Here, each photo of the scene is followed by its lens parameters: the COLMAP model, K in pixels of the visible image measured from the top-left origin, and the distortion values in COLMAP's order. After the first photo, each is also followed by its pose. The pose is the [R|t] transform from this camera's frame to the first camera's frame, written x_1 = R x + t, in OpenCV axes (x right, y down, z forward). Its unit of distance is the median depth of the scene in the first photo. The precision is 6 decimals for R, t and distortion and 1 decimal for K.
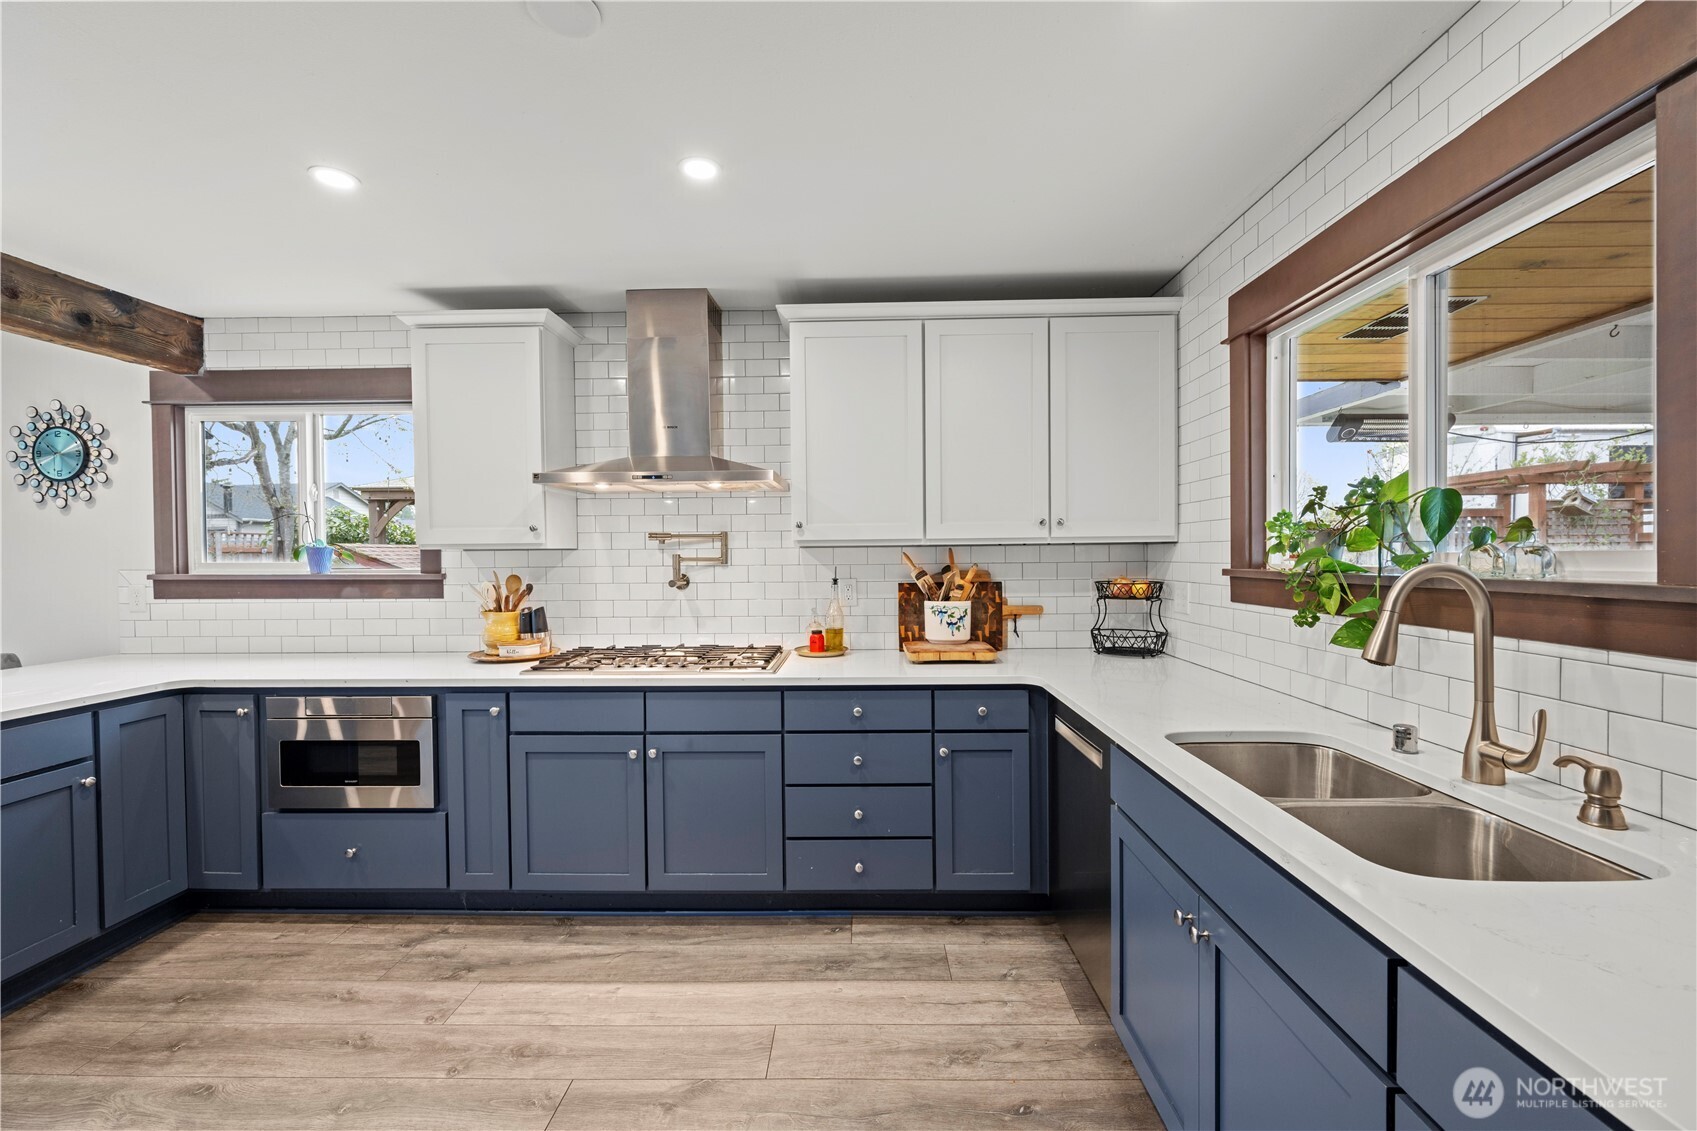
lens RADIAL K [[665.3, 0, 848.5], [0, 665.3, 565.5], [0, 0, 1]] dist [-0.001543, -0.000025]
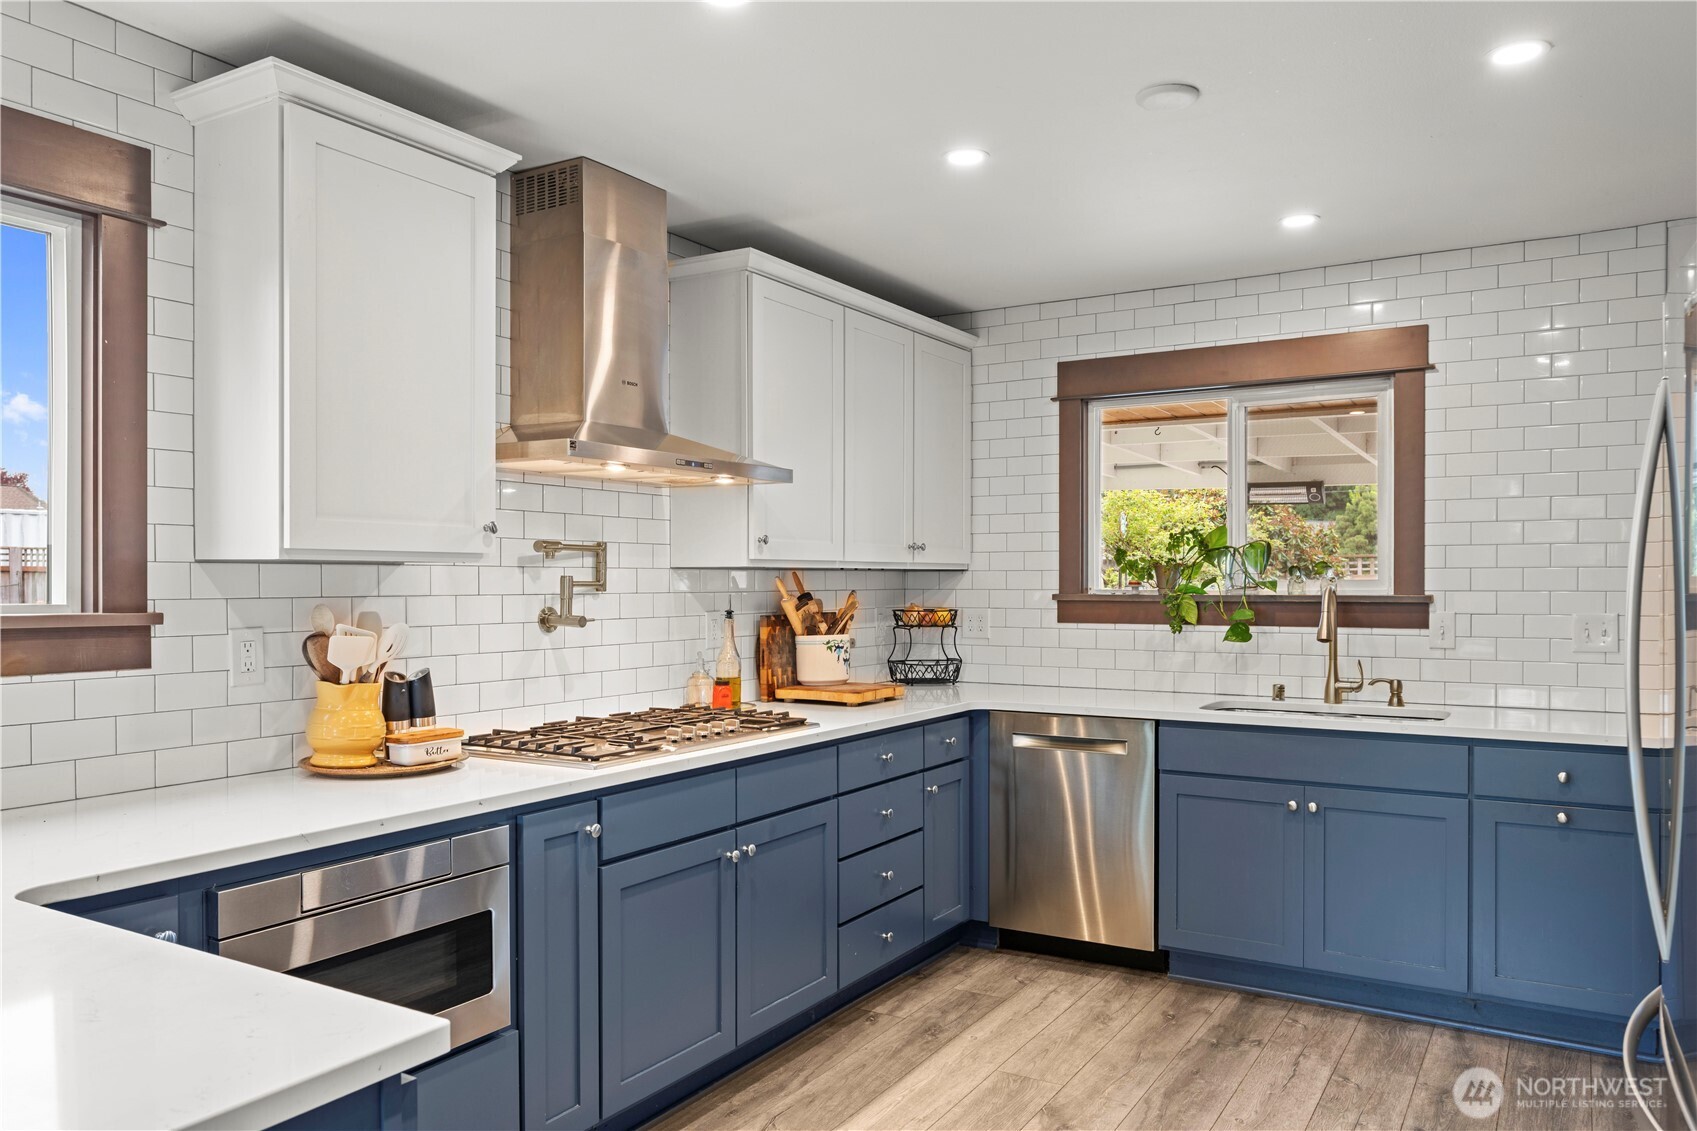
lens RADIAL K [[1205.0, 0, 848.6], [0, 1205.0, 588.4], [0, 0, 1]] dist [0.000008, -0.000068]
pose [[0.502317, 0.003008, 0.864678, -1.379866], [0.009109, 0.999920, -0.008770, 0.009621], [-0.864635, 0.012282, 0.502250, 0.244717]]
